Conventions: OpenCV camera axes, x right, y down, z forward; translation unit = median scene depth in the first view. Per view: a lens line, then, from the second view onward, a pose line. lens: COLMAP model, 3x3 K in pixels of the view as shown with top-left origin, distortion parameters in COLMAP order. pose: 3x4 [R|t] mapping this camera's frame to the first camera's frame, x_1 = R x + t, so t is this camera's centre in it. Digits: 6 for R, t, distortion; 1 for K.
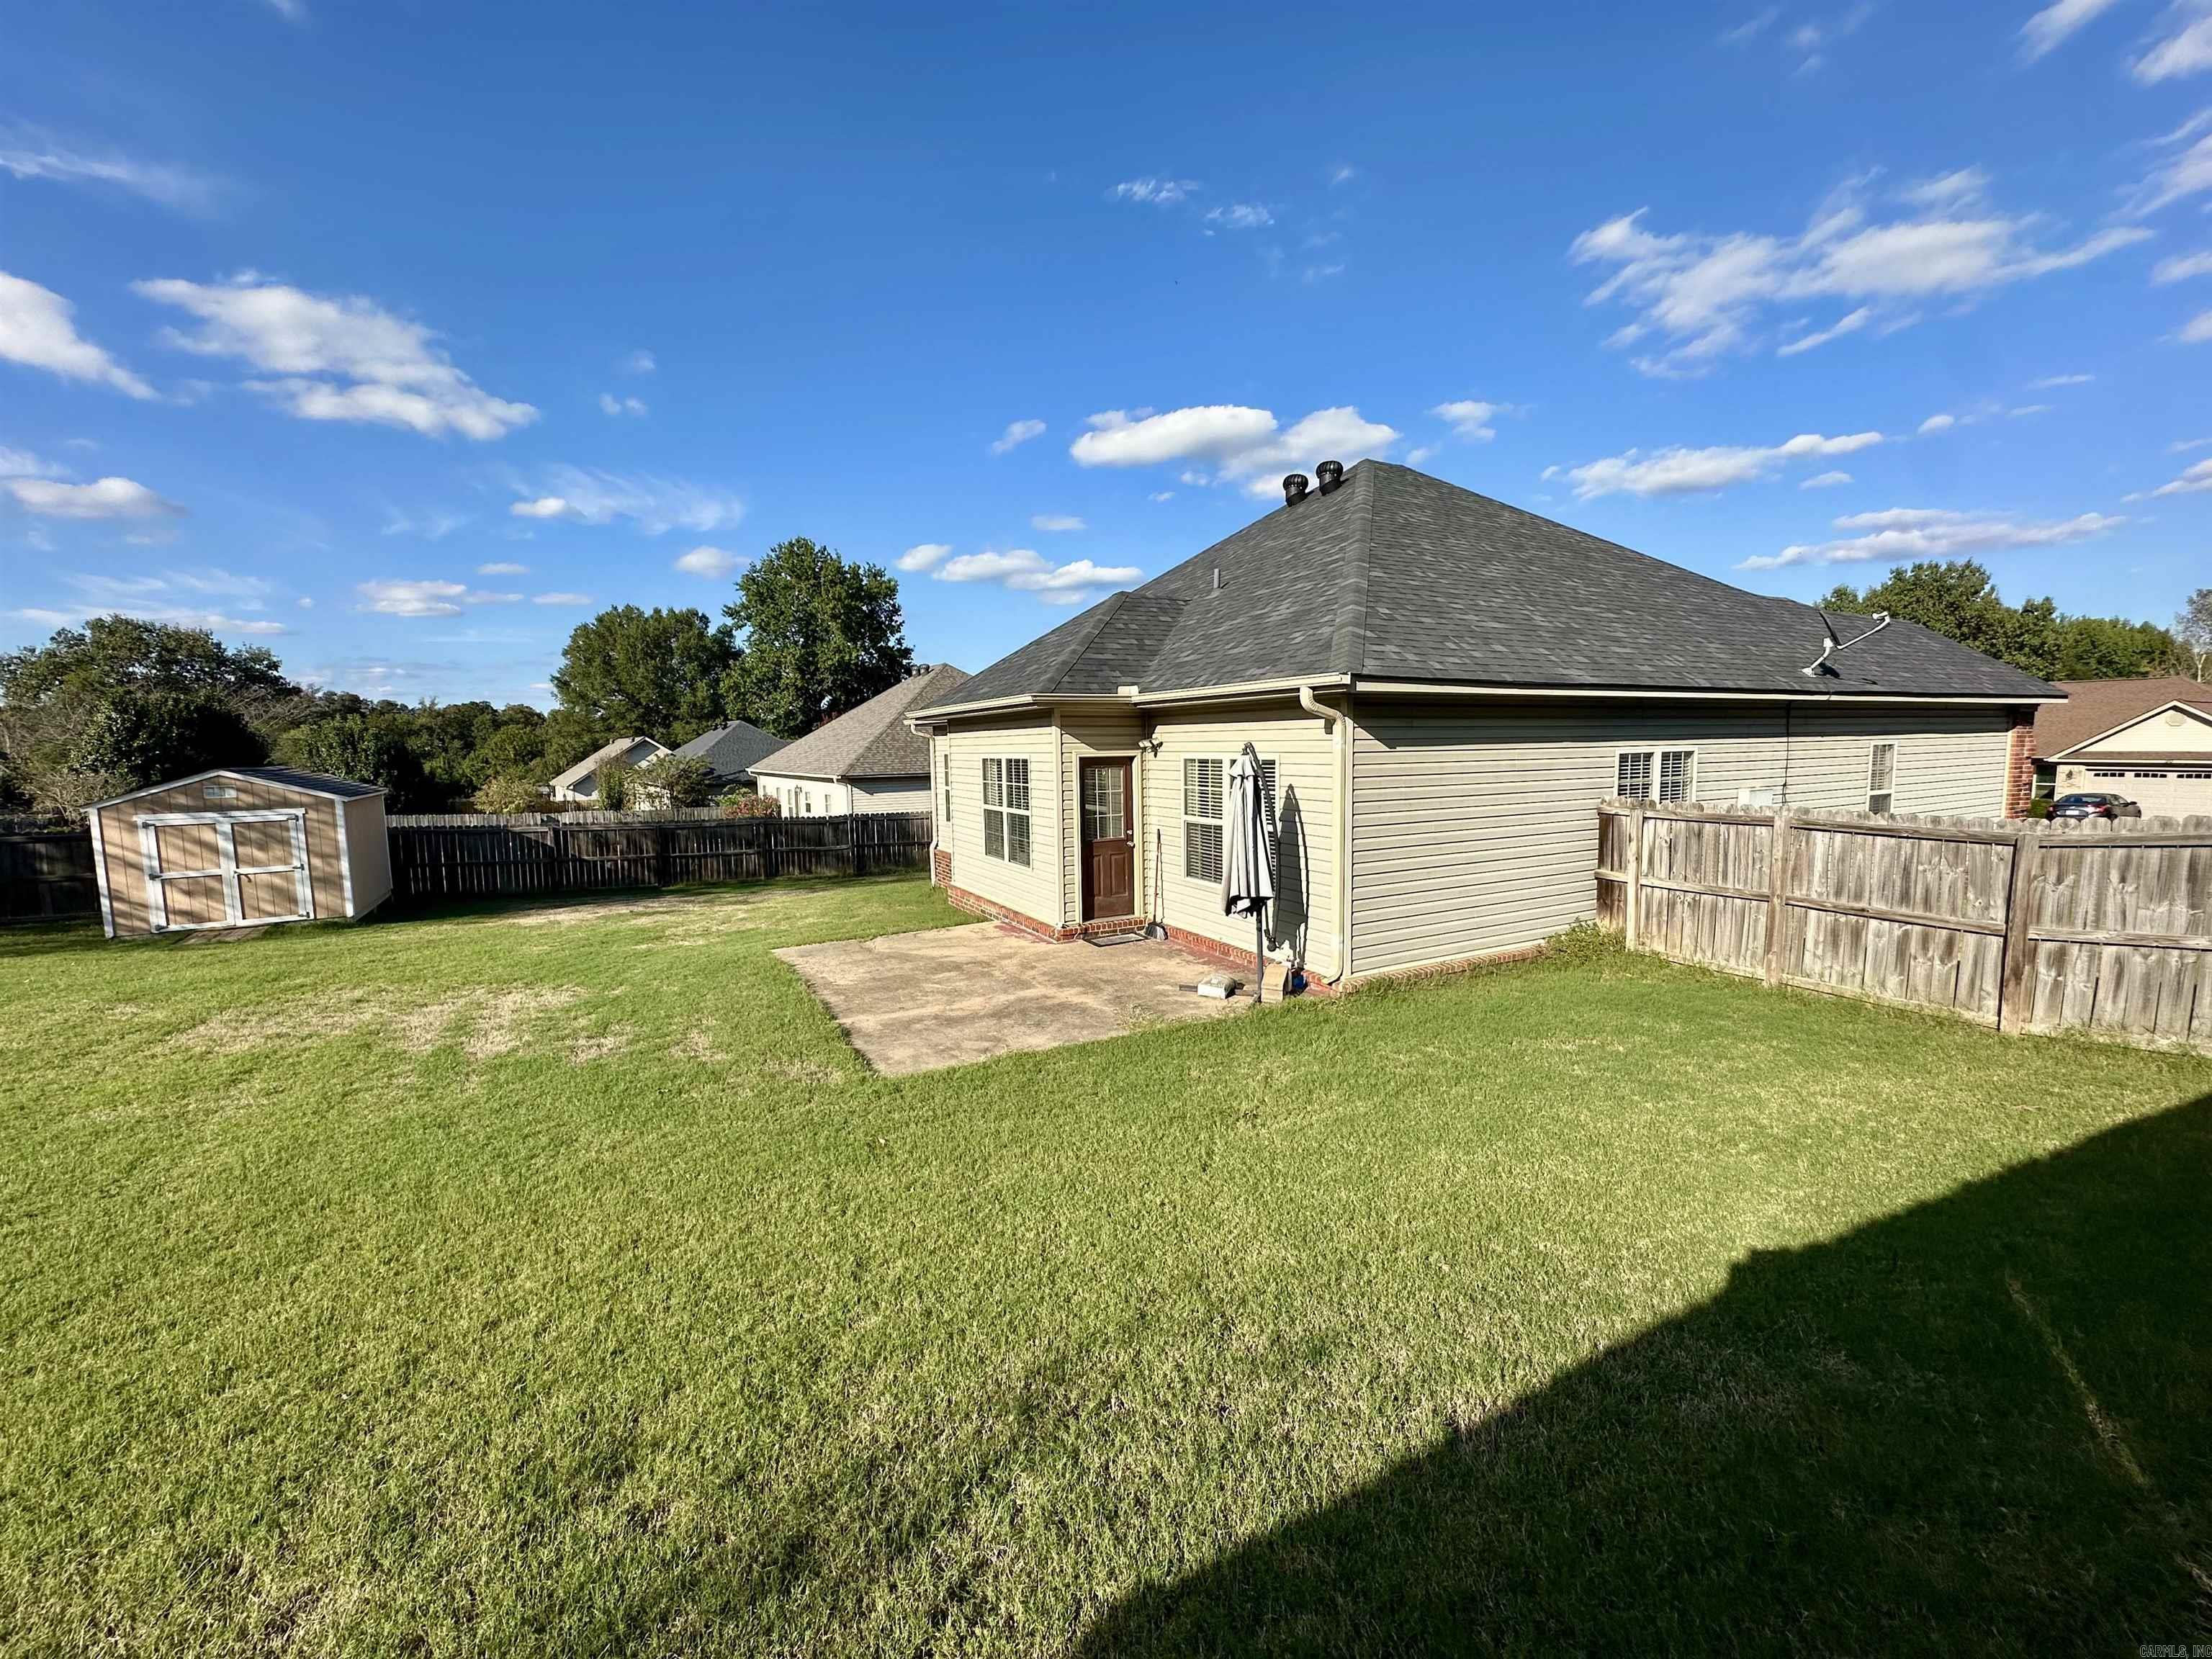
lens RADIAL K [[888.1, 0, 1108.6], [0, 888.1, 826.4], [0, 0, 1]] dist [-0.004072, 0.000347]
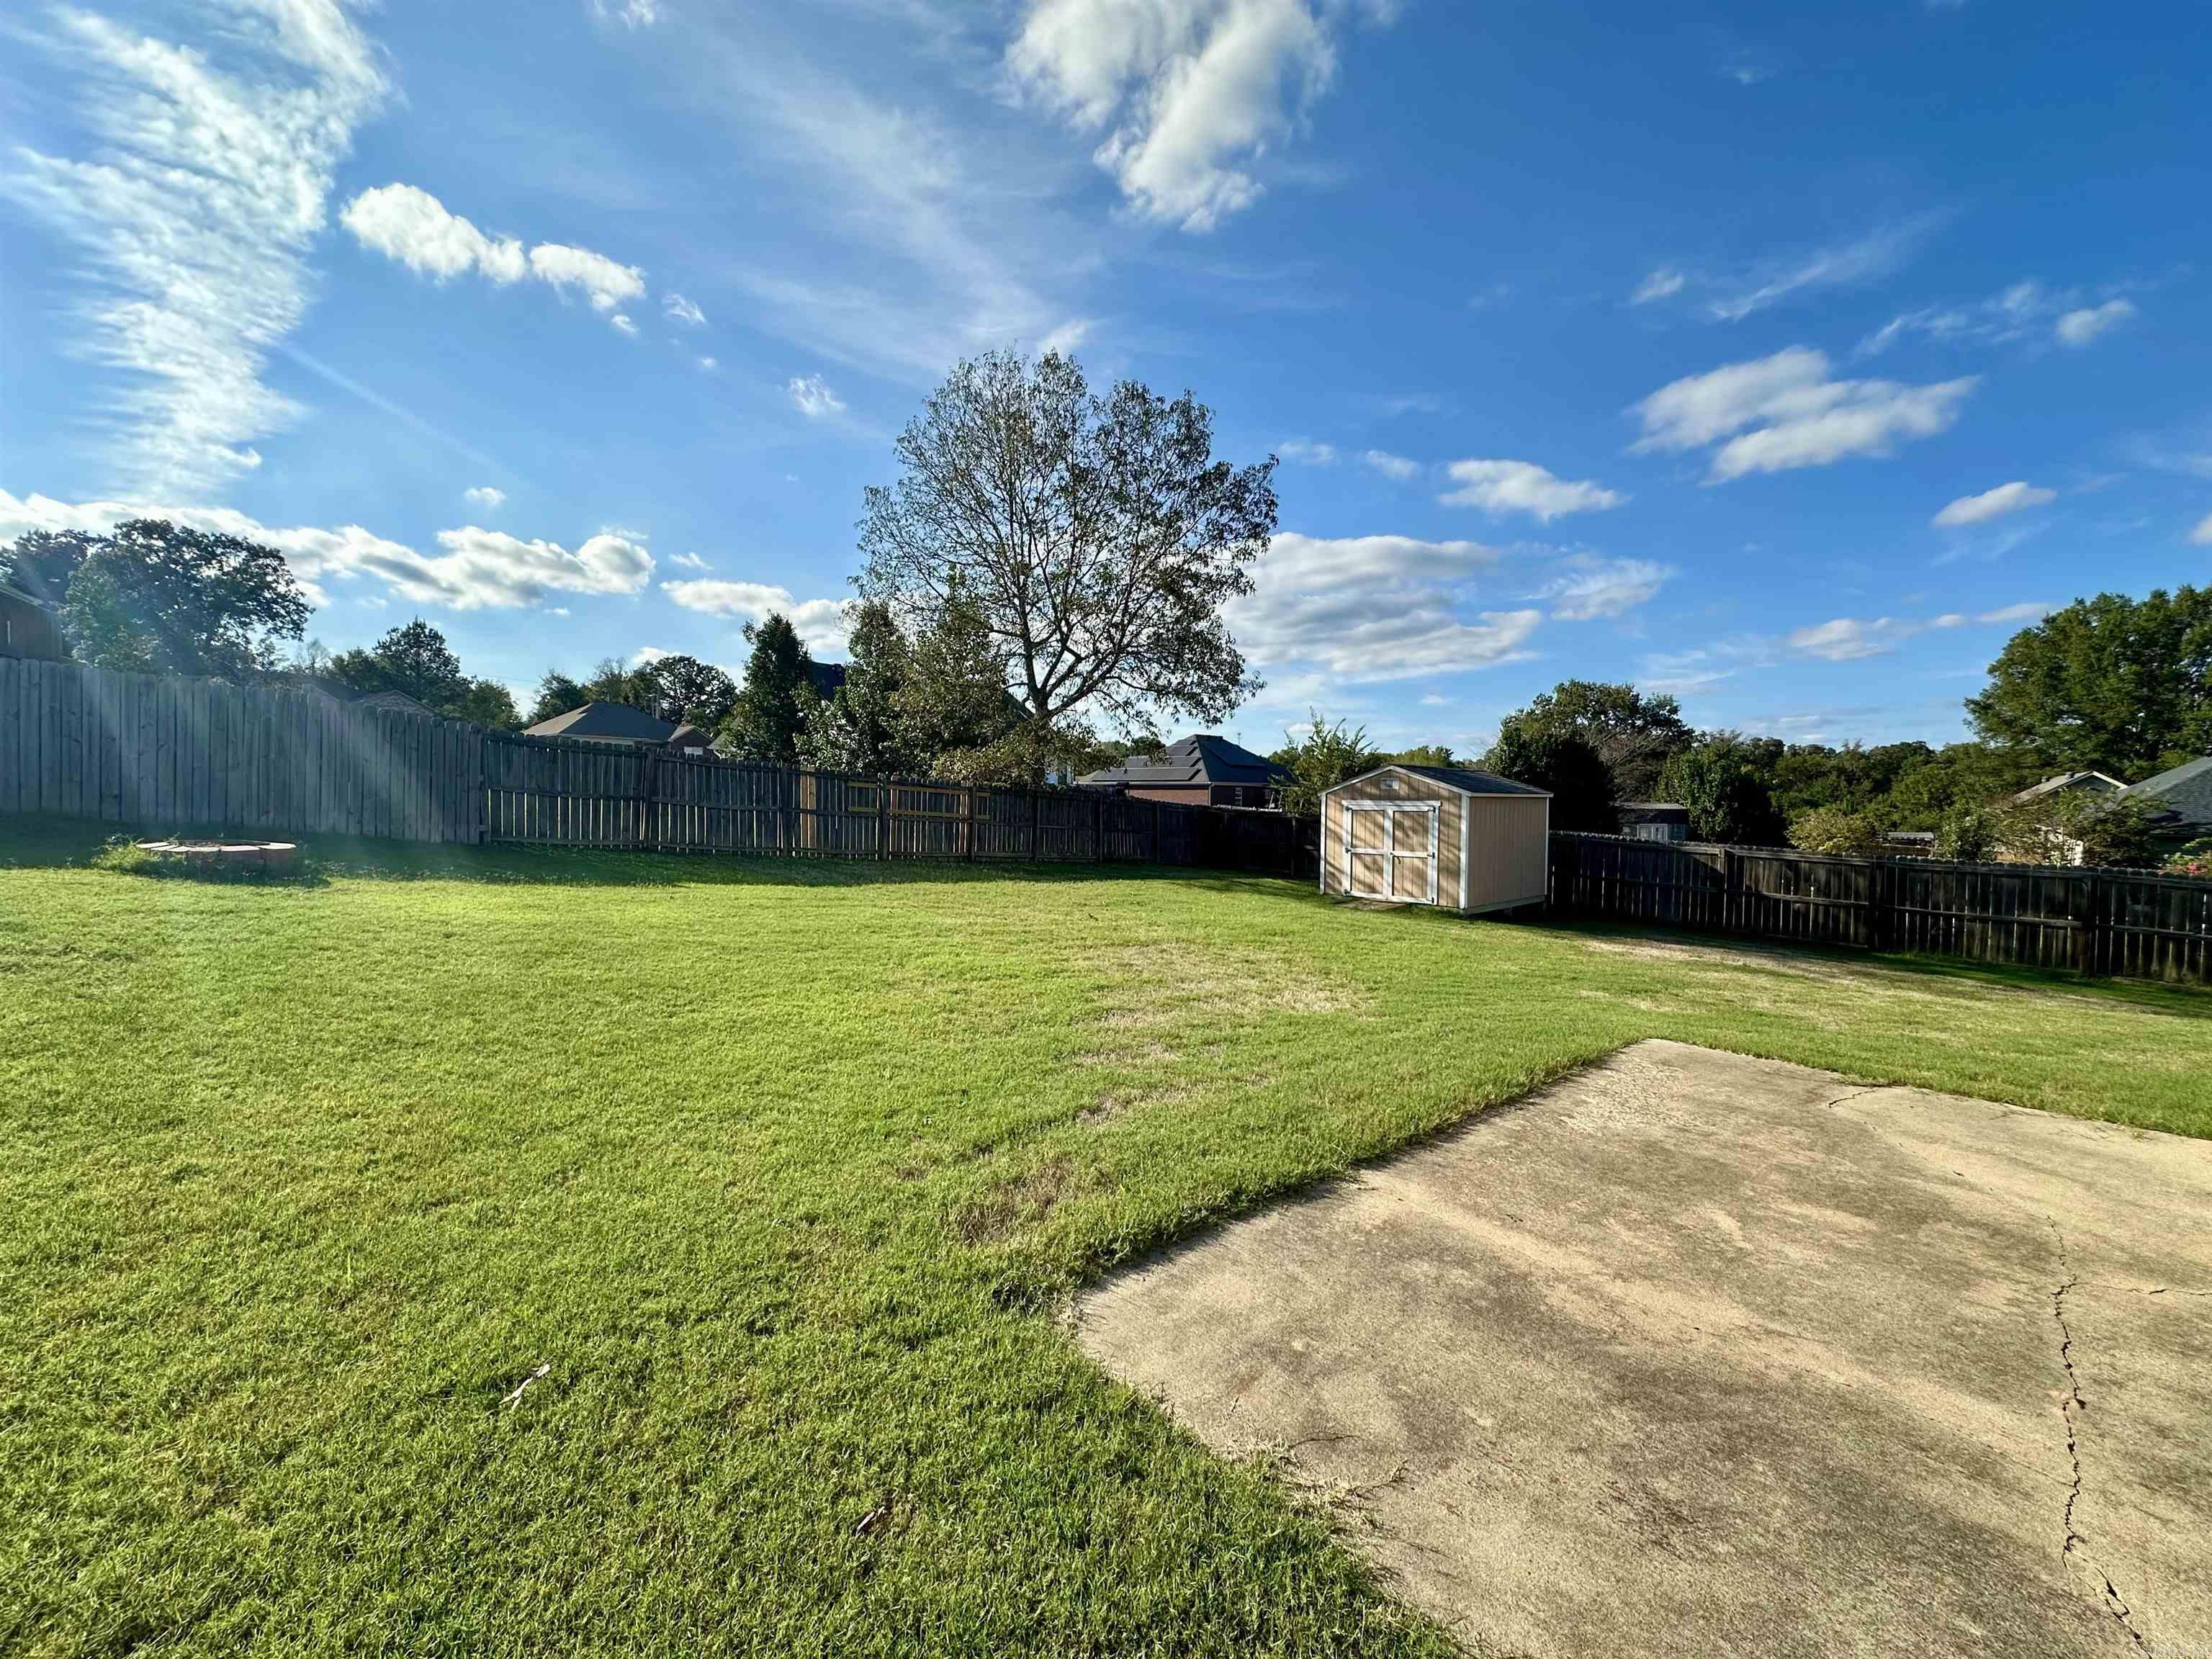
lens RADIAL K [[888.1, 0, 1108.6], [0, 888.1, 826.4], [0, 0, 1]] dist [-0.004072, 0.000347]
pose [[0.204461, 0.054284, -0.977368, 0.062225], [-0.106351, 0.993783, 0.032948, 0.018118], [0.973080, 0.097207, 0.208963, 0.389209]]
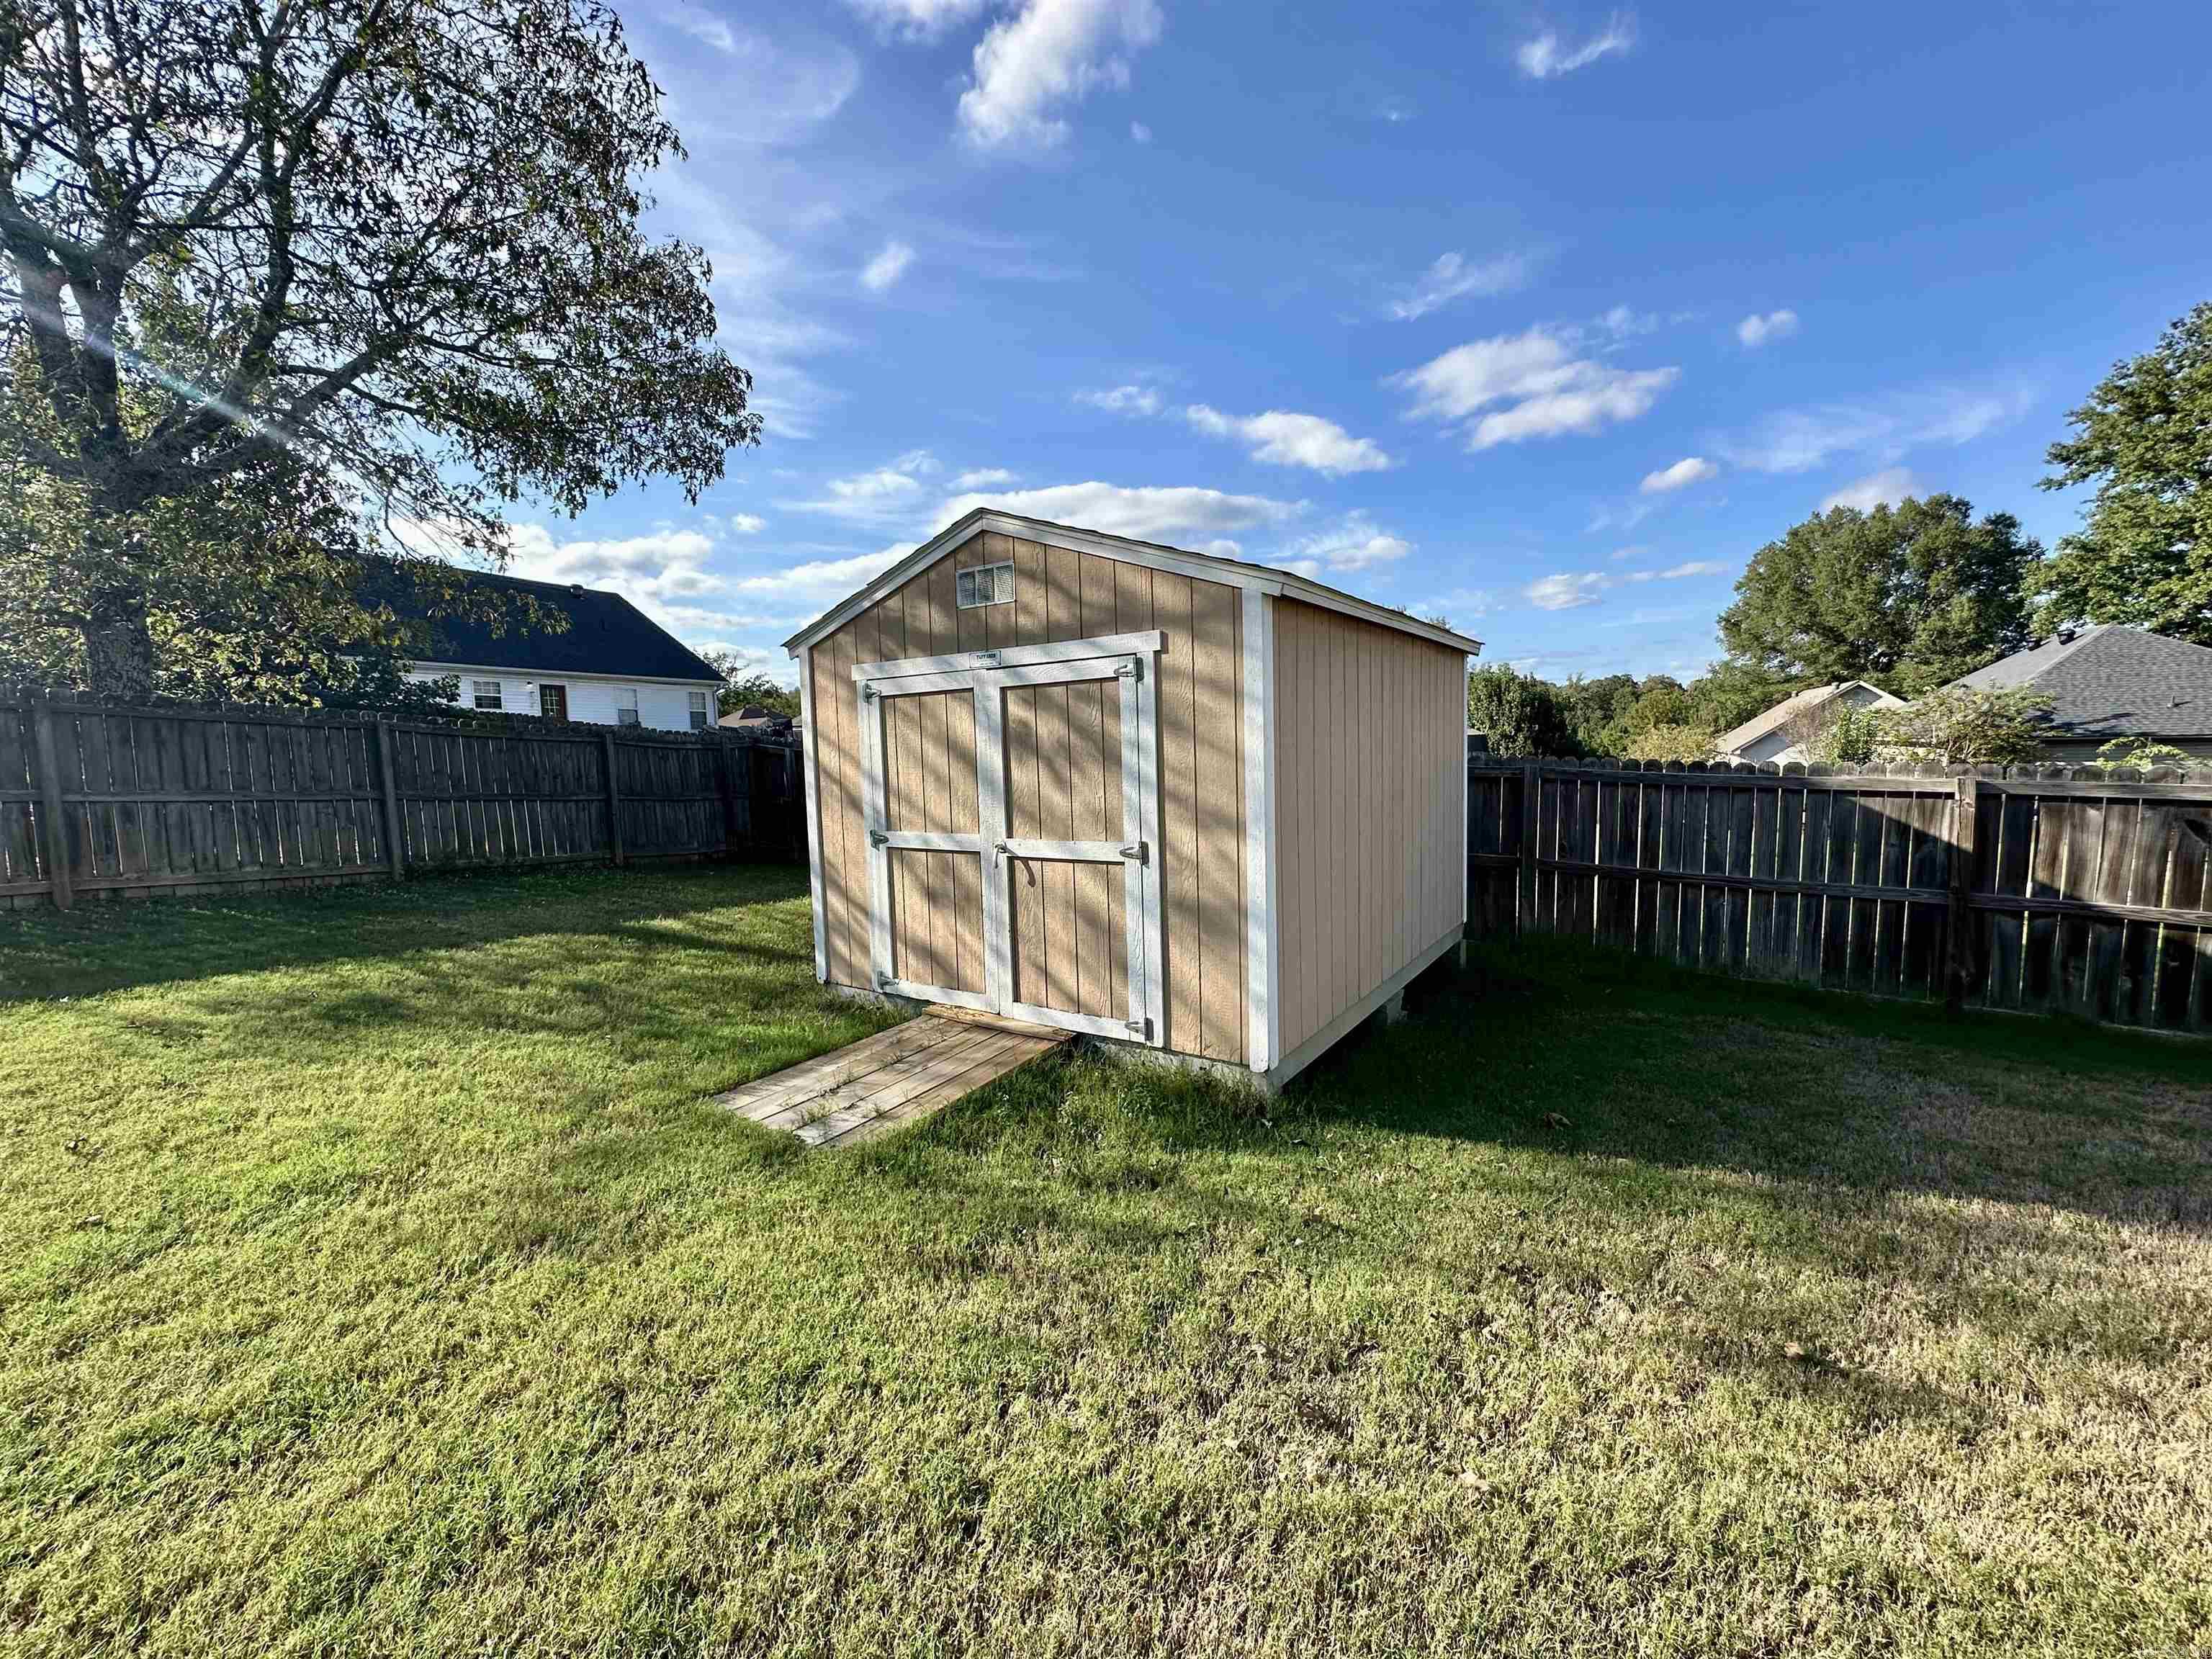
lens RADIAL K [[875.9, 0, 1114.2], [0, 875.9, 827.9], [0, 0, 1]] dist [-0.002109, -0.000086]
pose [[0.426203, 0.090766, -0.900063, -0.682100], [-0.066913, 0.995391, 0.068694, 0.021199], [0.902150, 0.030948, 0.430312, 0.885137]]
